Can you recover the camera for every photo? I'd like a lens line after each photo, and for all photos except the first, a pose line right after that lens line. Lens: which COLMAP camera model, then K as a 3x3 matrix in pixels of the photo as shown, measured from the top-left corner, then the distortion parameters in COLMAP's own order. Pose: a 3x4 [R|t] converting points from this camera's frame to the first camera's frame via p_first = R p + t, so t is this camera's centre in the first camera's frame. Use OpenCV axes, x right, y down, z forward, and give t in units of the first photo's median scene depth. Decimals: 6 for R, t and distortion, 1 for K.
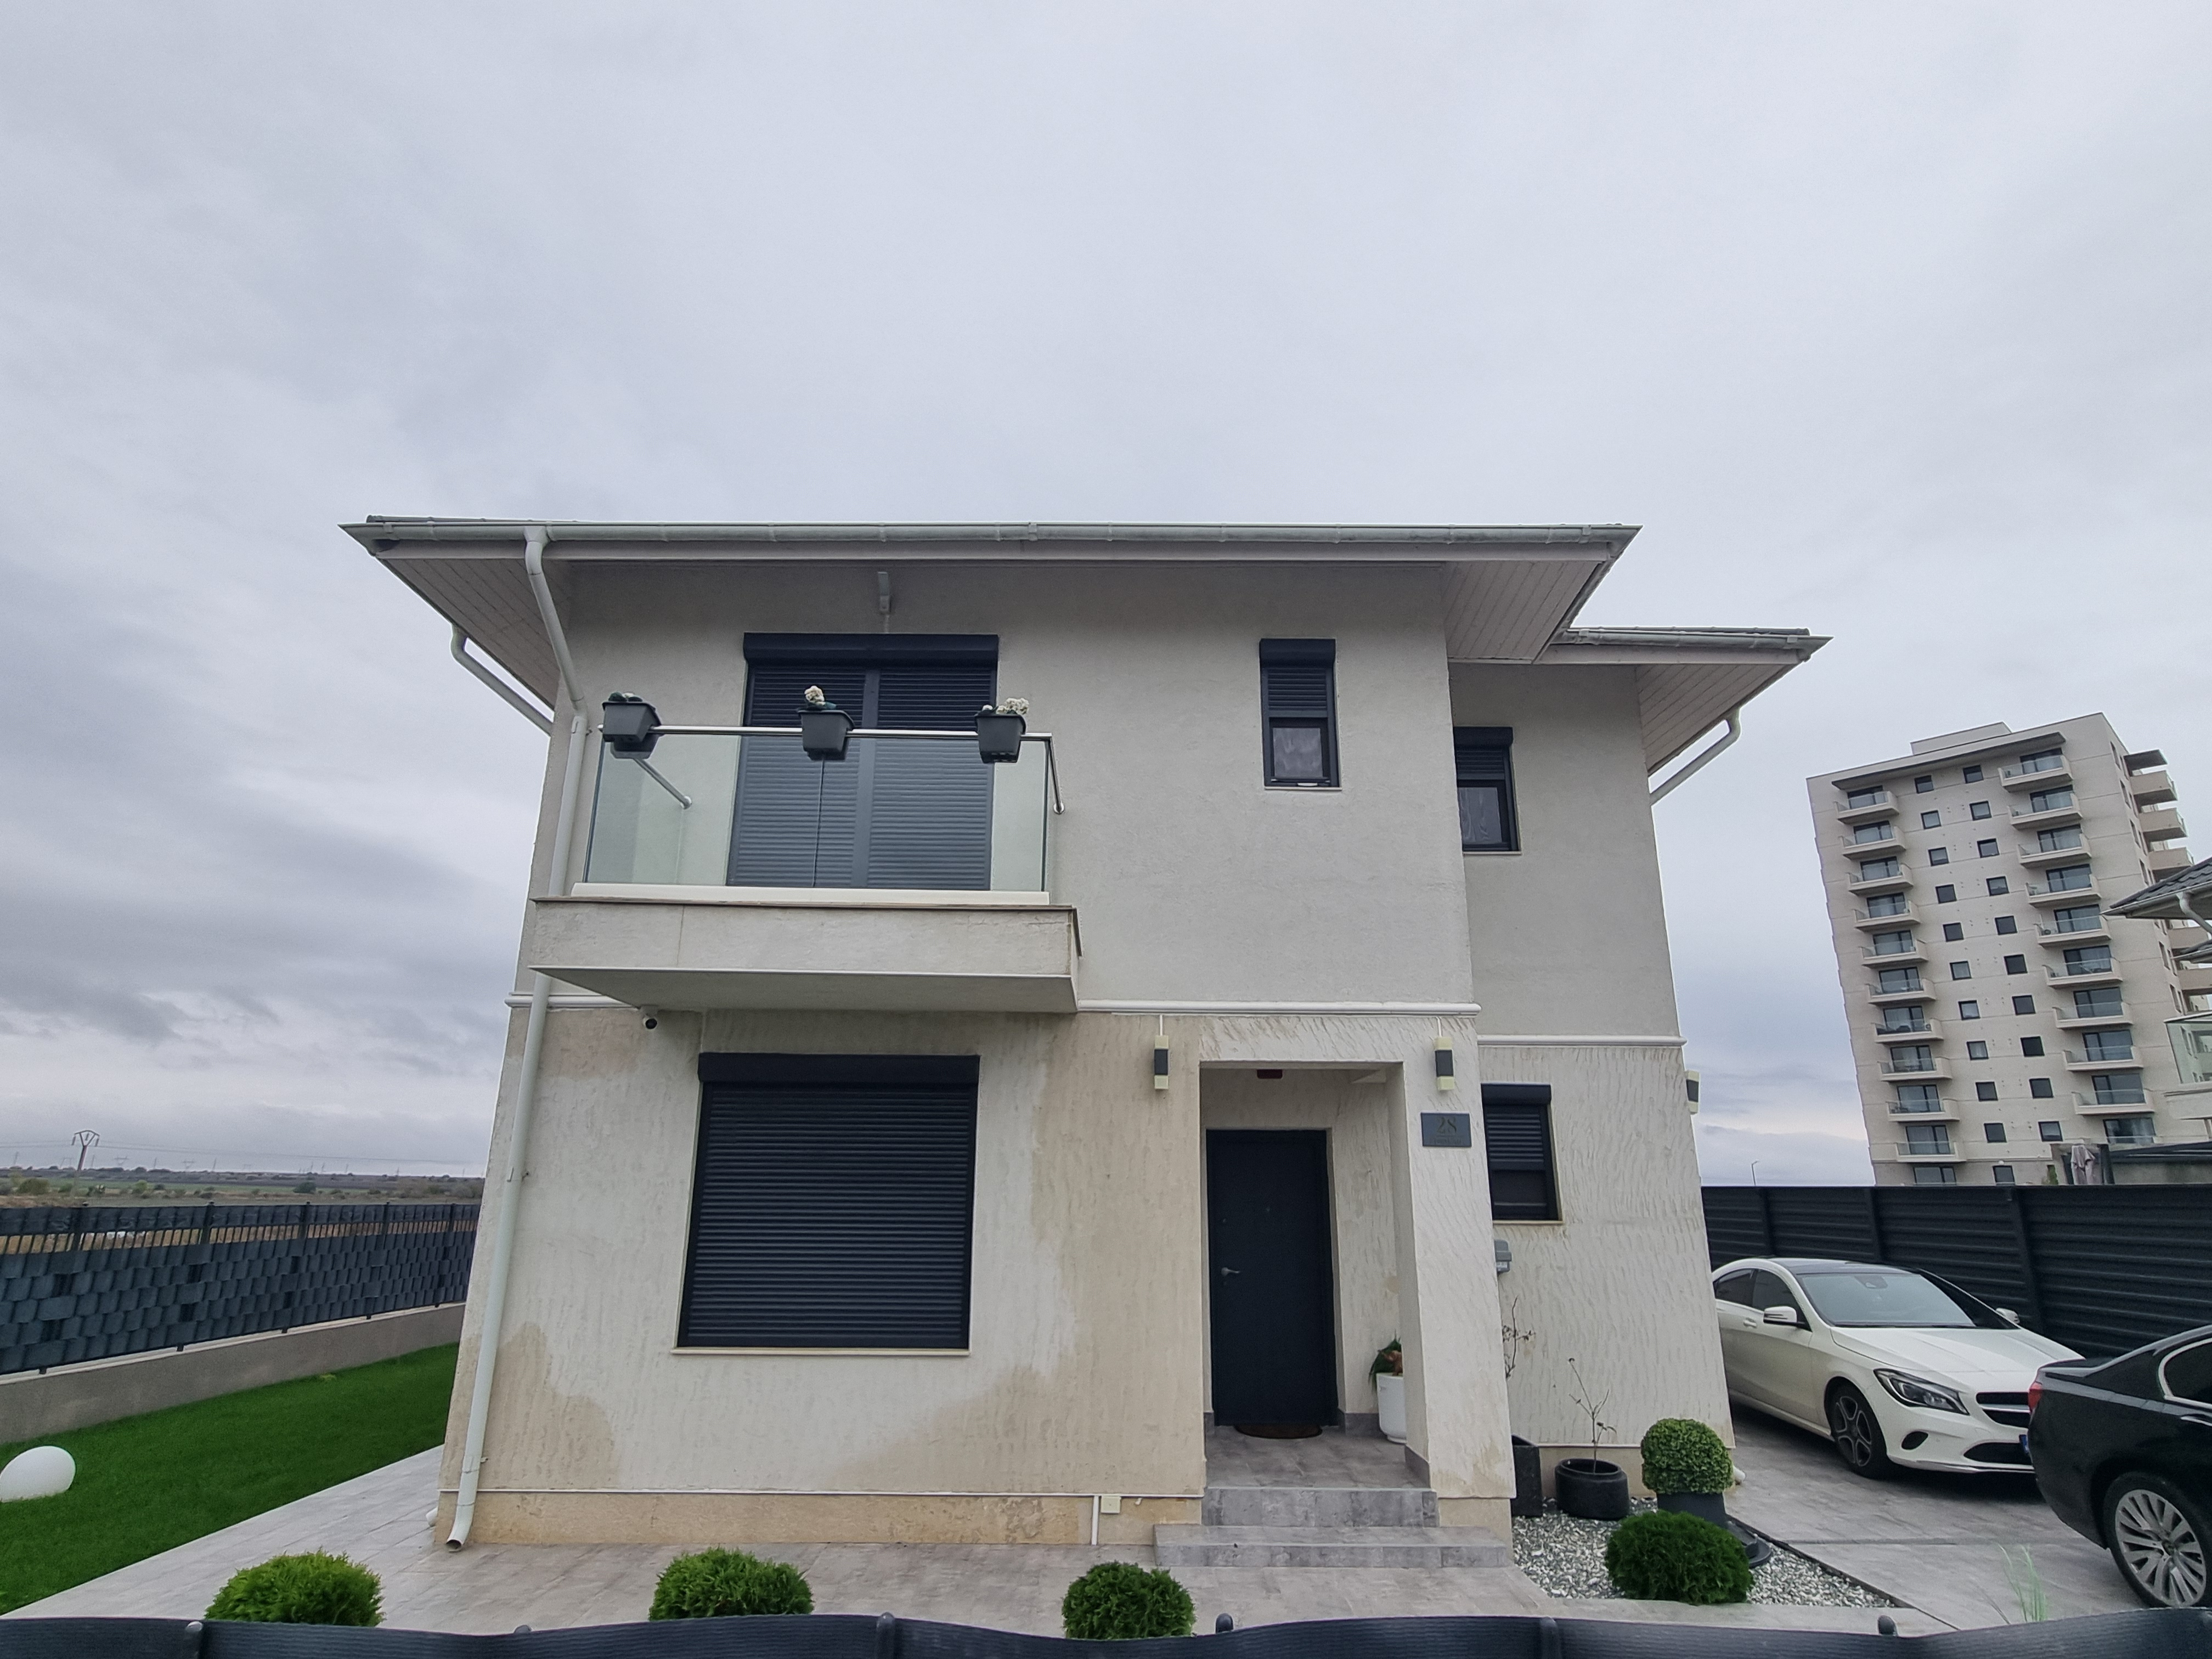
lens RADIAL K [[1255.1, 0, 1106.0], [0, 1255.1, 829.5], [0, 0, 1]] dist [-0.001483, -0.000132]
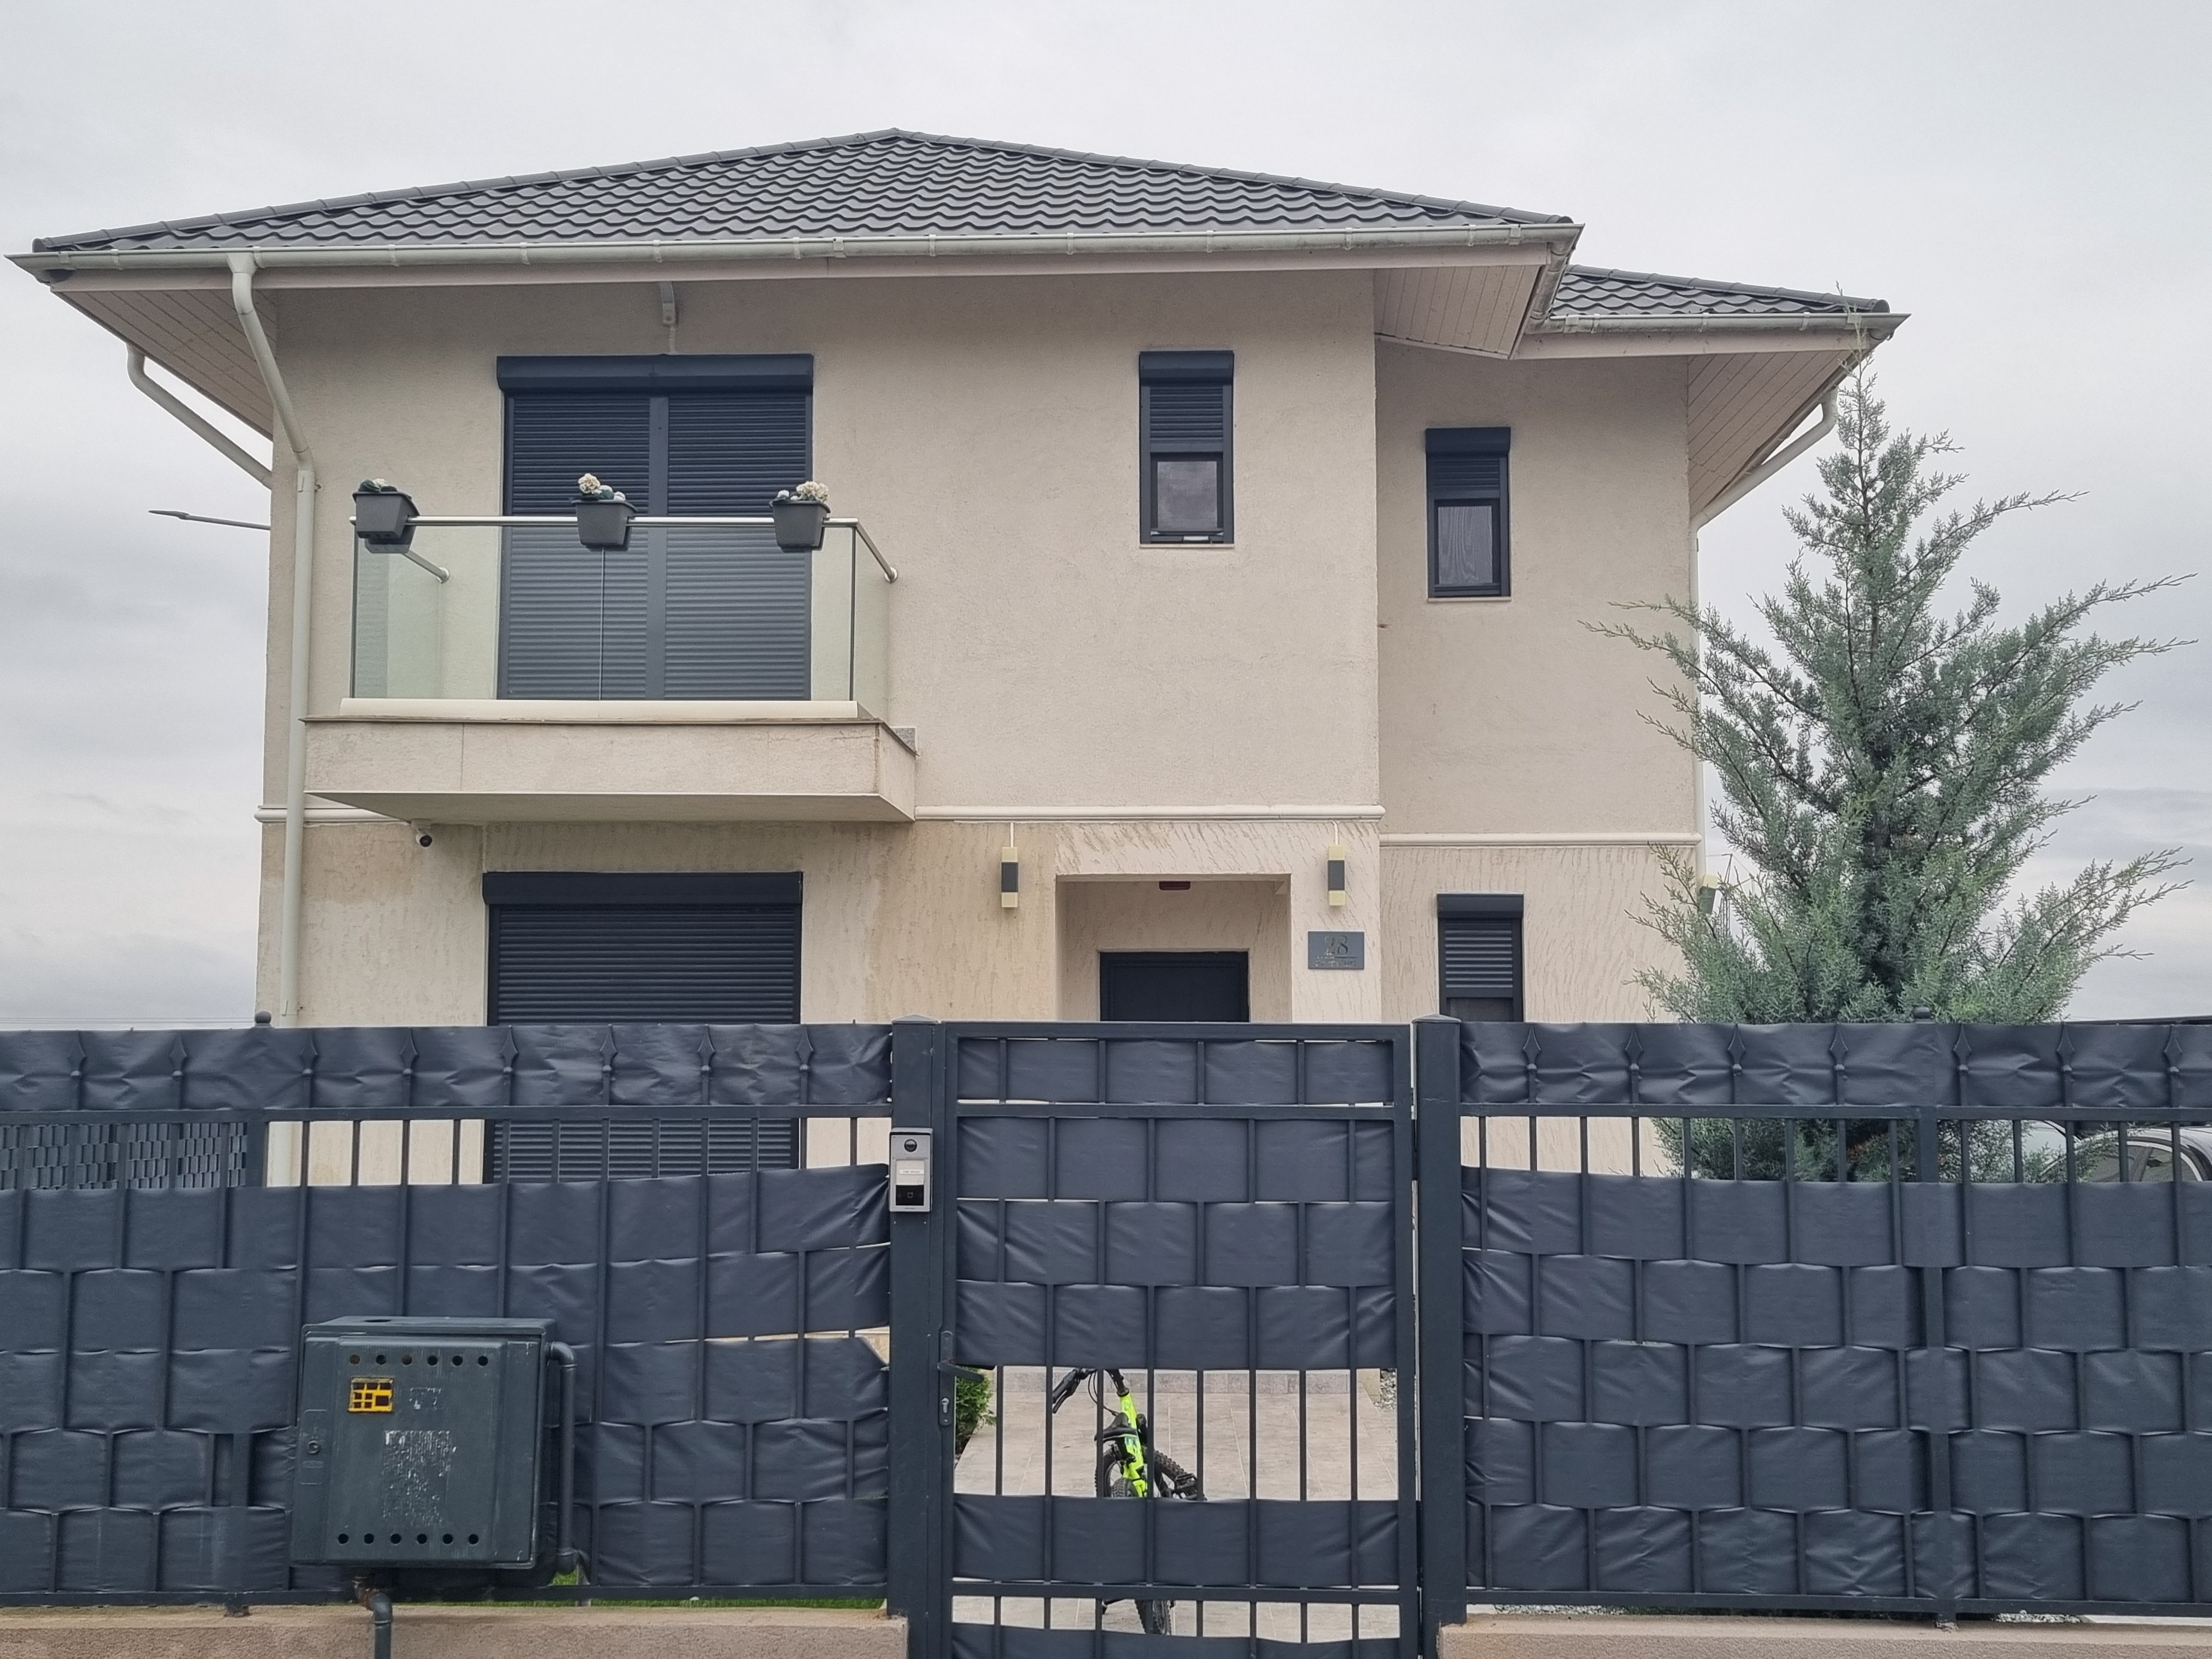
lens RADIAL K [[2542.6, 0, 1104.6], [0, 2542.6, 866.7], [0, 0, 1]] dist [0.063828, -0.028284]
pose [[0.999137, -0.010008, -0.040308, 0.178997], [0.017844, 0.979830, 0.199032, -0.169998], [0.037503, -0.199580, 0.979164, -0.716007]]
